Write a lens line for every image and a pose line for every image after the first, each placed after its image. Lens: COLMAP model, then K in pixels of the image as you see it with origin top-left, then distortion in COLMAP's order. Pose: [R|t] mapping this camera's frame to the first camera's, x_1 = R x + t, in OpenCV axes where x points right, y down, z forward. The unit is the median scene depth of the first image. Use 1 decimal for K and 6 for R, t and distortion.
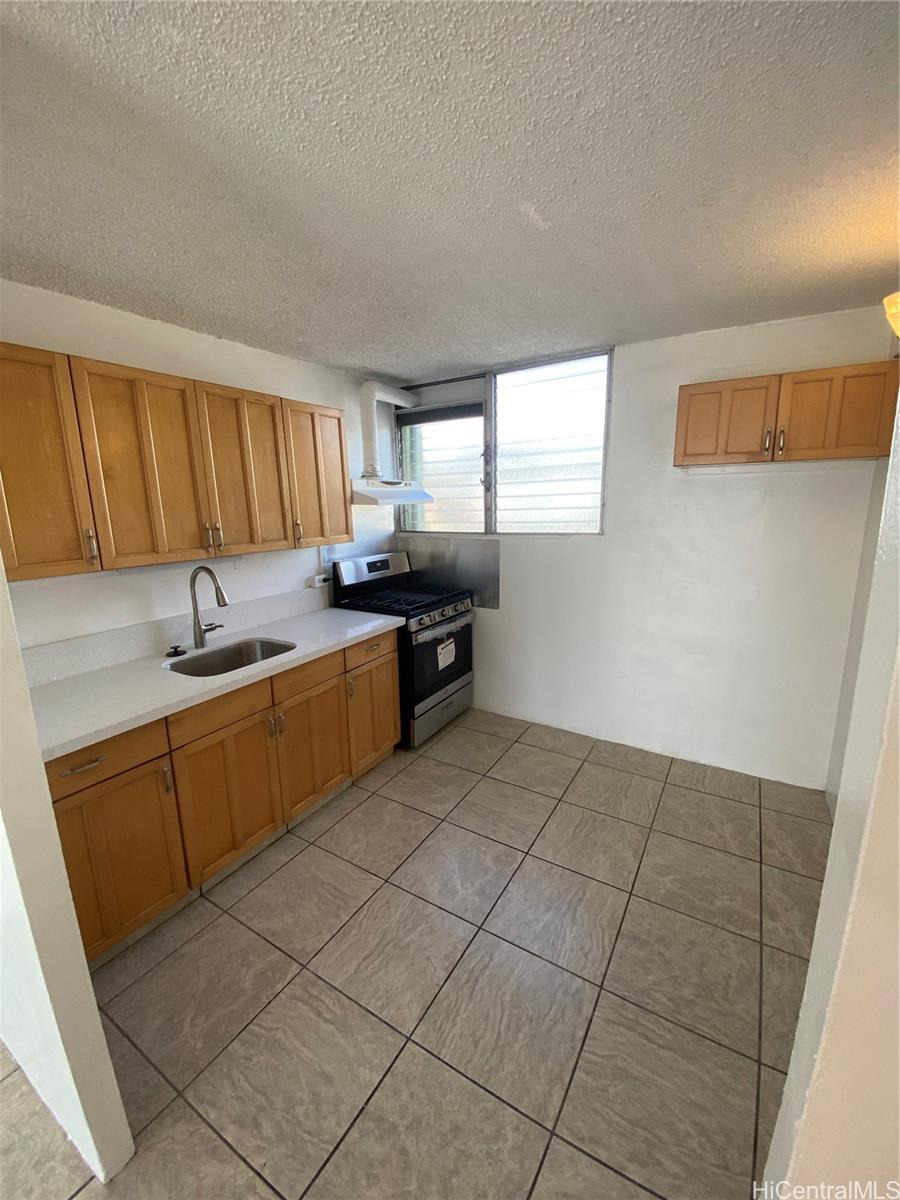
lens RADIAL K [[487.9, 0, 450.0], [0, 487.9, 600.0], [0, 0, 1]] dist [0.031668, -0.025894]
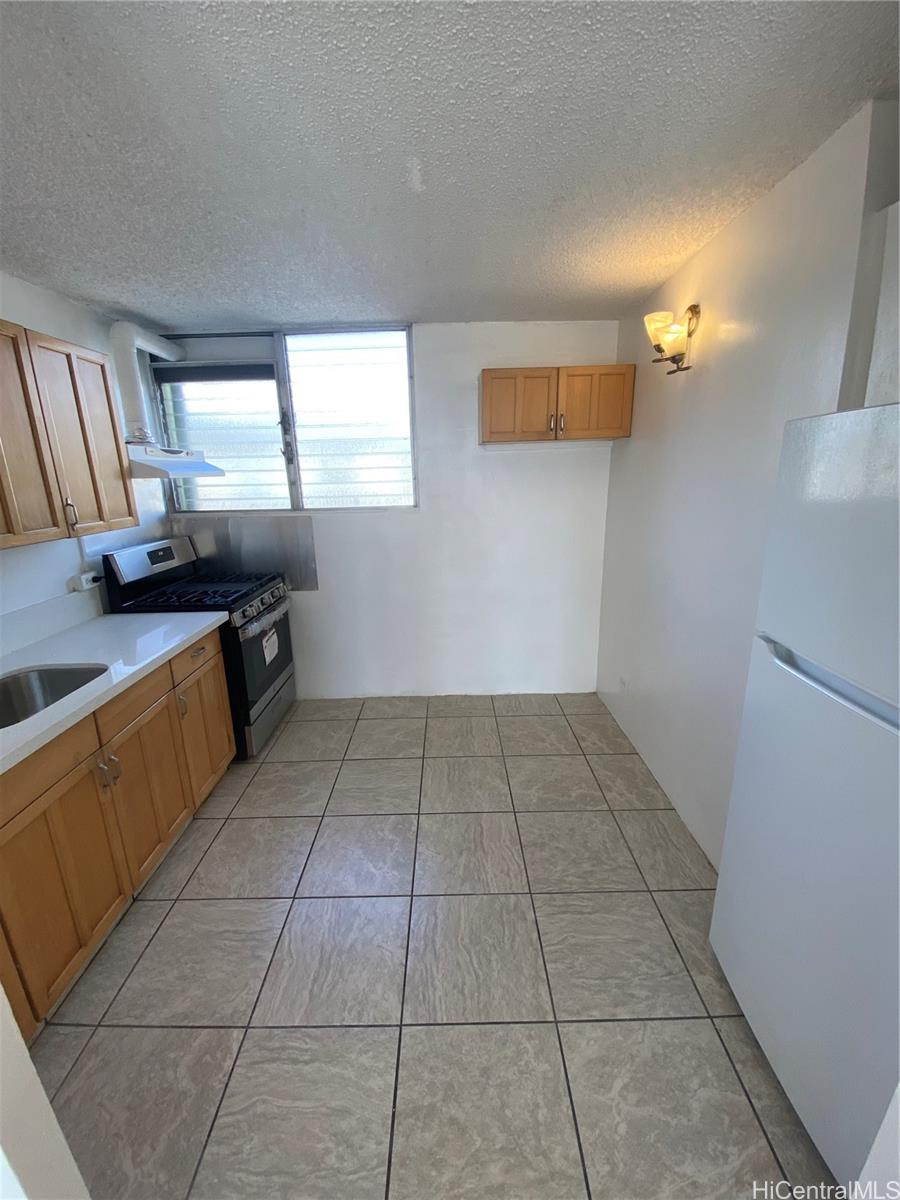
lens RADIAL K [[487.9, 0, 450.0], [0, 487.9, 600.0], [0, 0, 1]] dist [0.031668, -0.025894]
pose [[0.848322, -0.135877, 0.511749, -0.197994], [0.115555, 0.990725, 0.071496, 0.000073], [-0.516717, -0.001516, 0.856155, 0.061192]]
